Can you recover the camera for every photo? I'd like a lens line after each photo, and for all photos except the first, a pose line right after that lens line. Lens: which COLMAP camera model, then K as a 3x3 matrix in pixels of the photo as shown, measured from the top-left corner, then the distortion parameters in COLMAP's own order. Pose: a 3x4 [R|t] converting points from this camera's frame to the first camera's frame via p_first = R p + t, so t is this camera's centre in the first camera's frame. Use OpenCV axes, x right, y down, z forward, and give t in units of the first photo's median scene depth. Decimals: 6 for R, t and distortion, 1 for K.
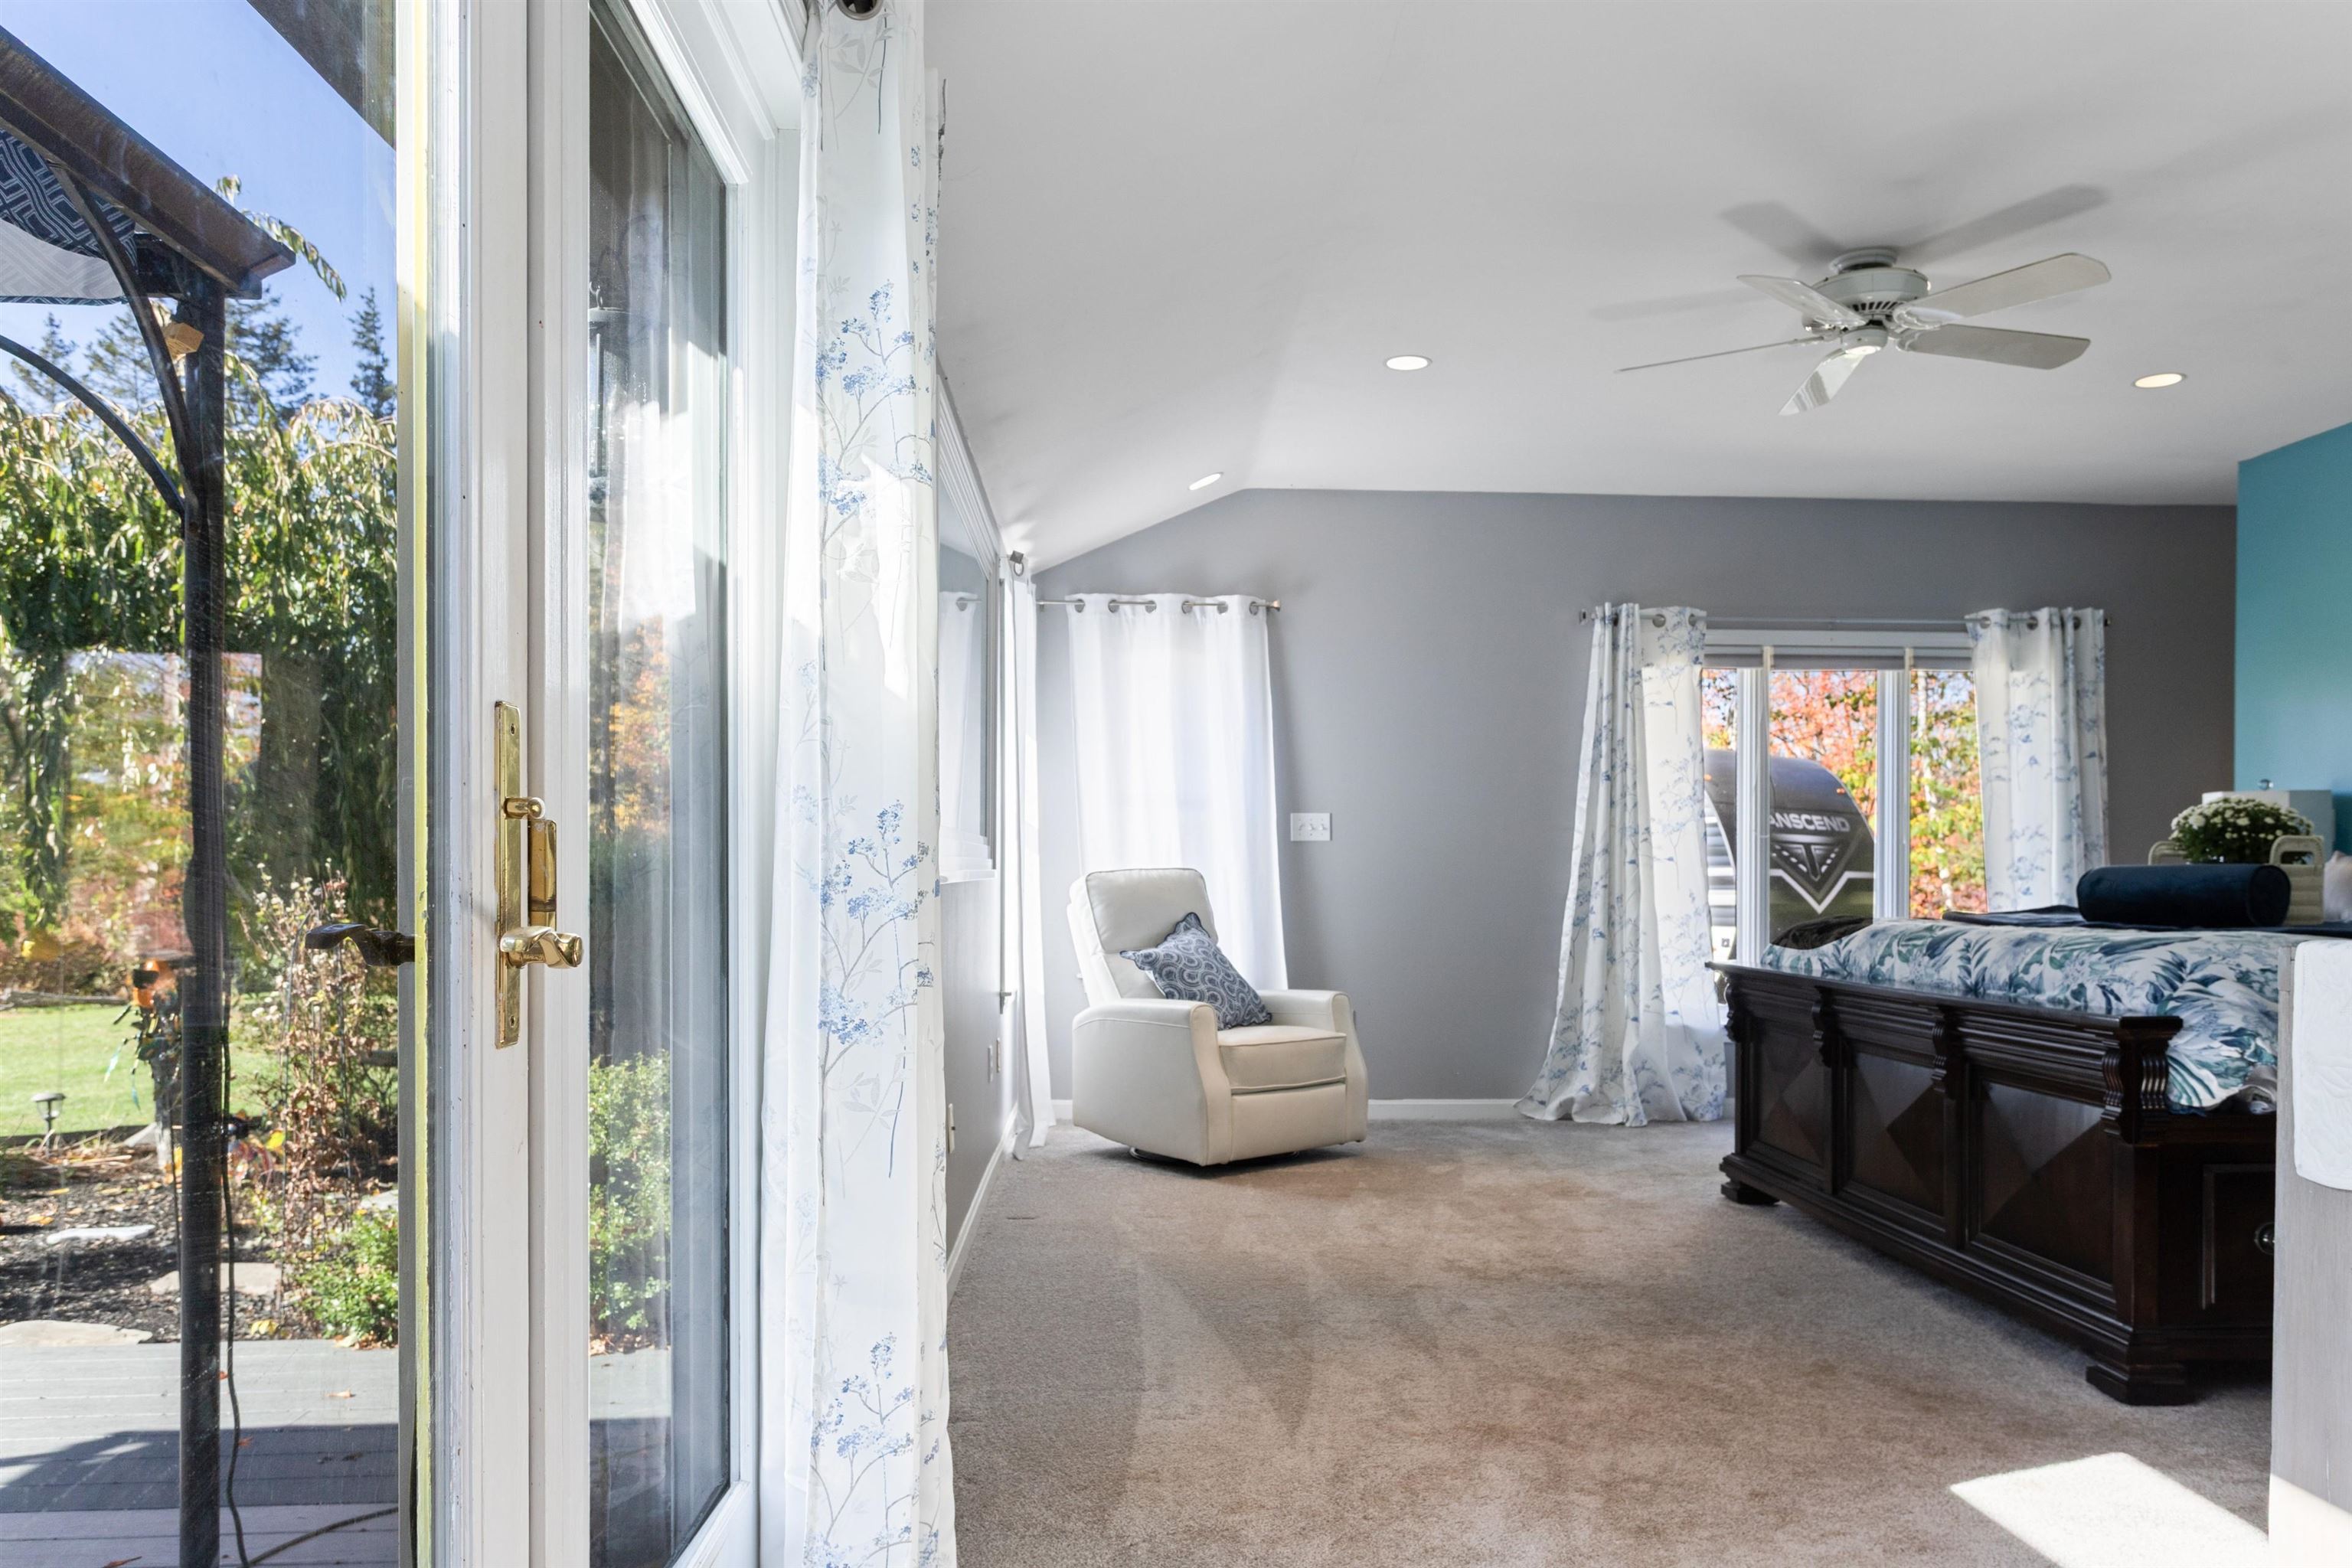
lens RADIAL K [[1657.1, 0, 1170.8], [0, 1657.1, 793.0], [0, 0, 1]] dist [0.003840, 0.001482]
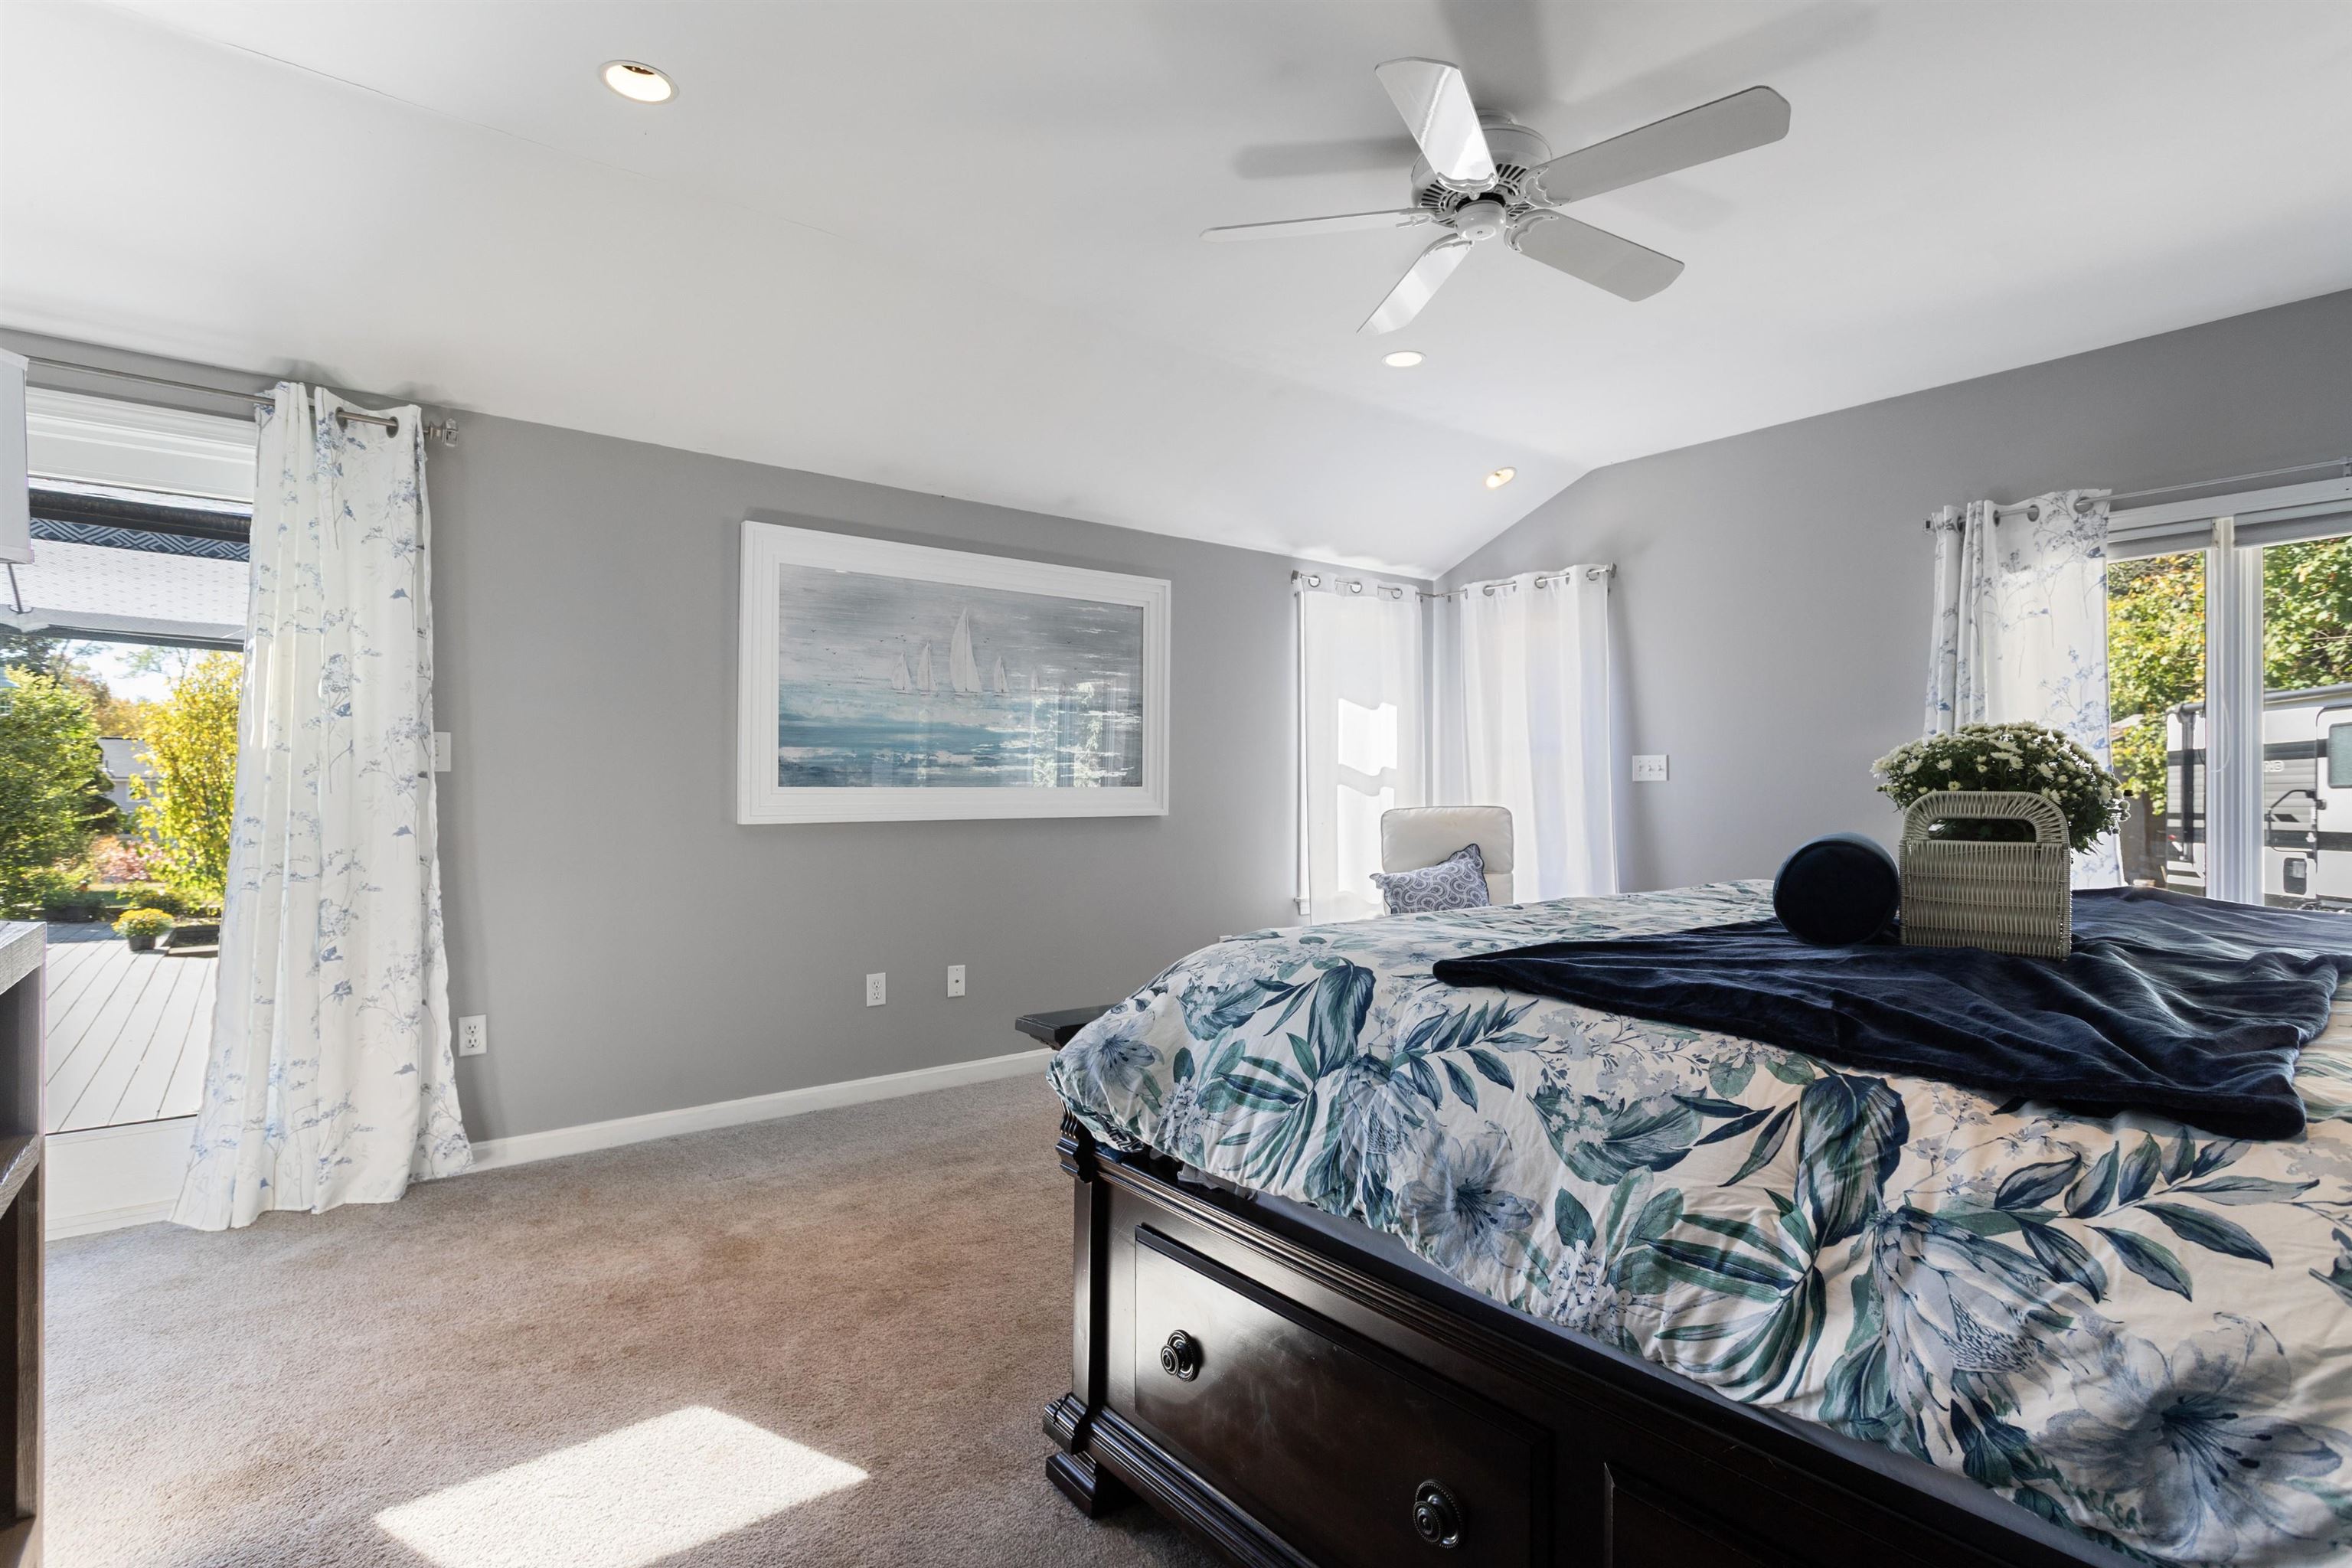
lens RADIAL K [[1119.3, 0, 1194.7], [0, 1119.3, 779.4], [0, 0, 1]] dist [0.001166, 0.001756]
pose [[0.603969, -0.008721, -0.796960, 0.487381], [0.037885, 0.999124, 0.017777, 0.002863], [0.796107, -0.040929, 0.603770, 0.325804]]
